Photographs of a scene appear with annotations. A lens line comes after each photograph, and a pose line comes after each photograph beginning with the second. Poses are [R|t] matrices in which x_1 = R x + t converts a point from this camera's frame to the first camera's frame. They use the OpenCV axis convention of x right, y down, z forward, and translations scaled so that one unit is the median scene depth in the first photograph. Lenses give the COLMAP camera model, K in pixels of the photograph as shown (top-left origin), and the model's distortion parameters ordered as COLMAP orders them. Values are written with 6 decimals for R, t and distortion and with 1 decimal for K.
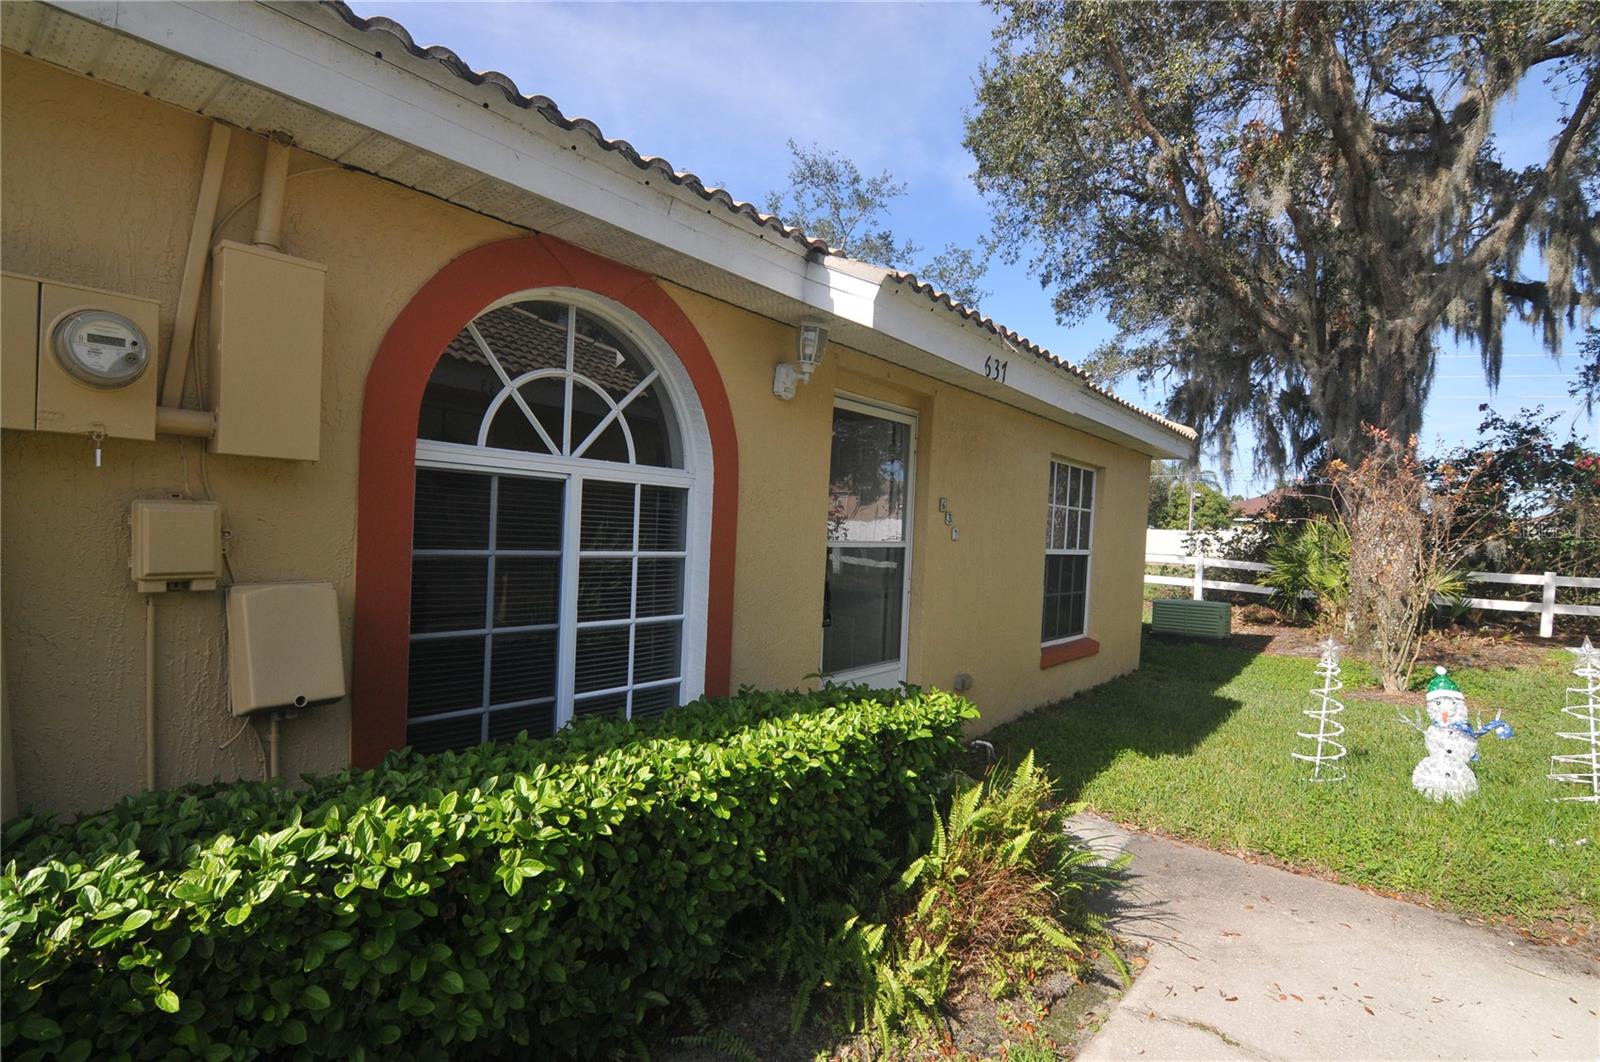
lens RADIAL K [[771.8, 0, 794.2], [0, 771.8, 546.0], [0, 0, 1]] dist [-0.002919, -0.011543]
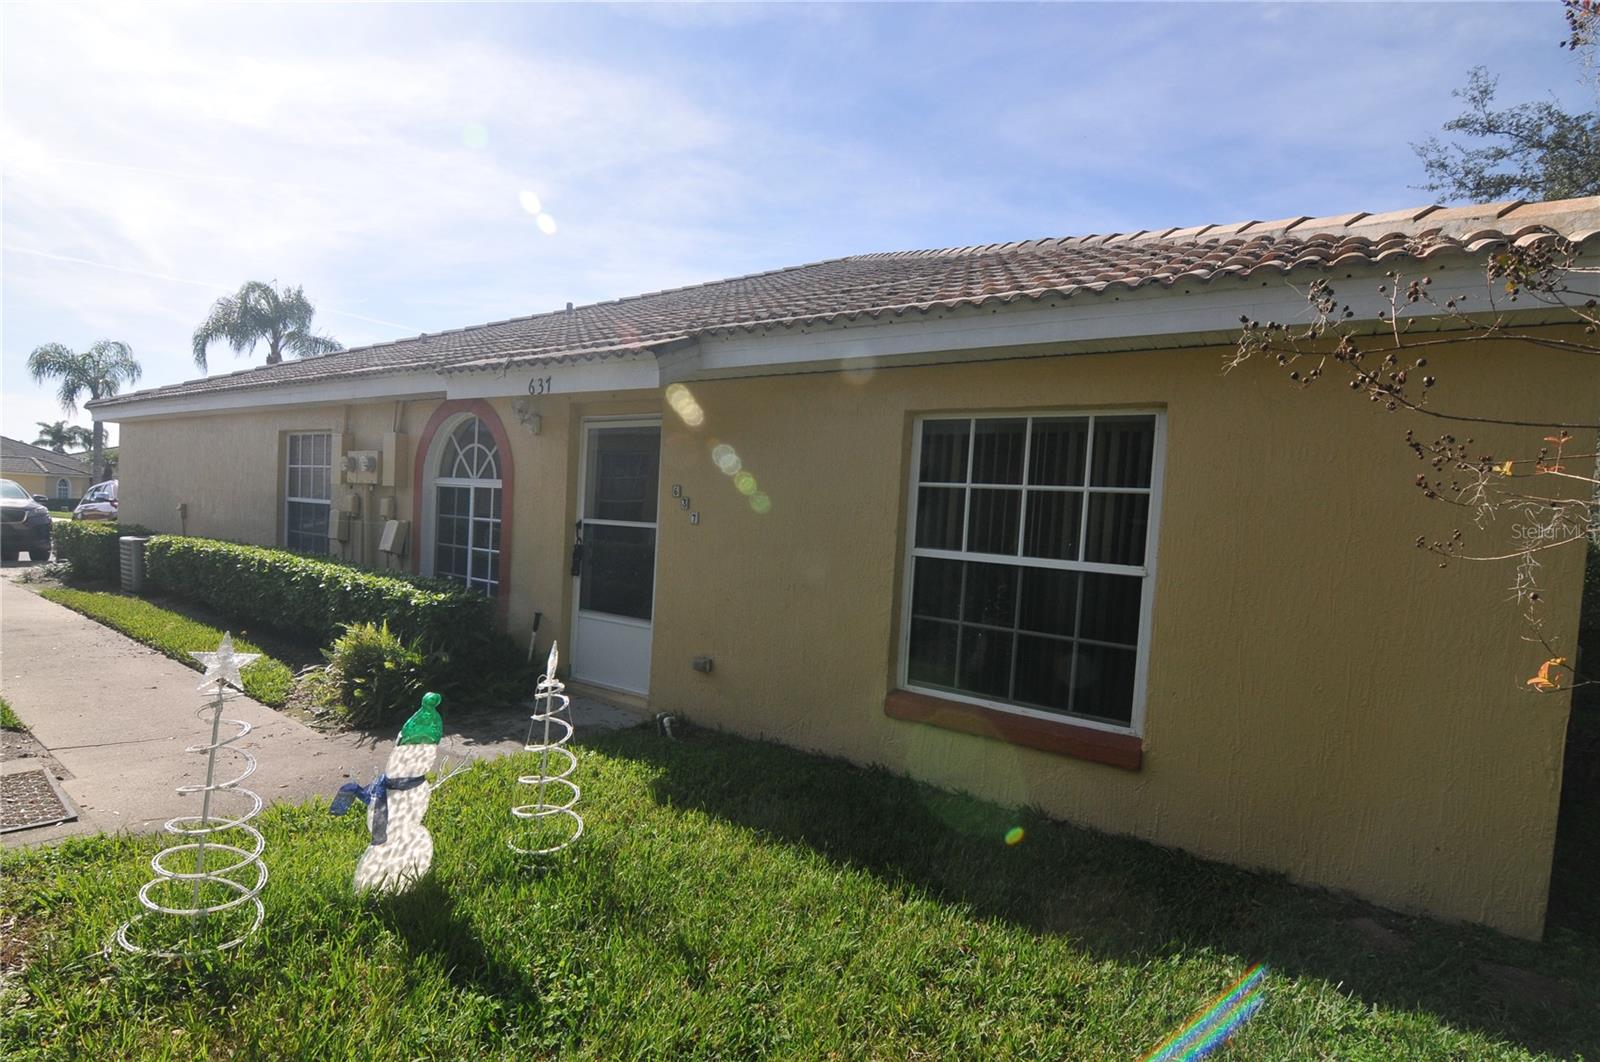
lens RADIAL K [[771.8, 0, 794.2], [0, 771.8, 546.0], [0, 0, 1]] dist [-0.002919, -0.011543]
pose [[0.079112, -0.001816, -0.996864, 0.962480], [-0.080006, 0.996761, -0.008165, 0.015421], [0.993650, 0.080401, 0.078711, 0.794952]]
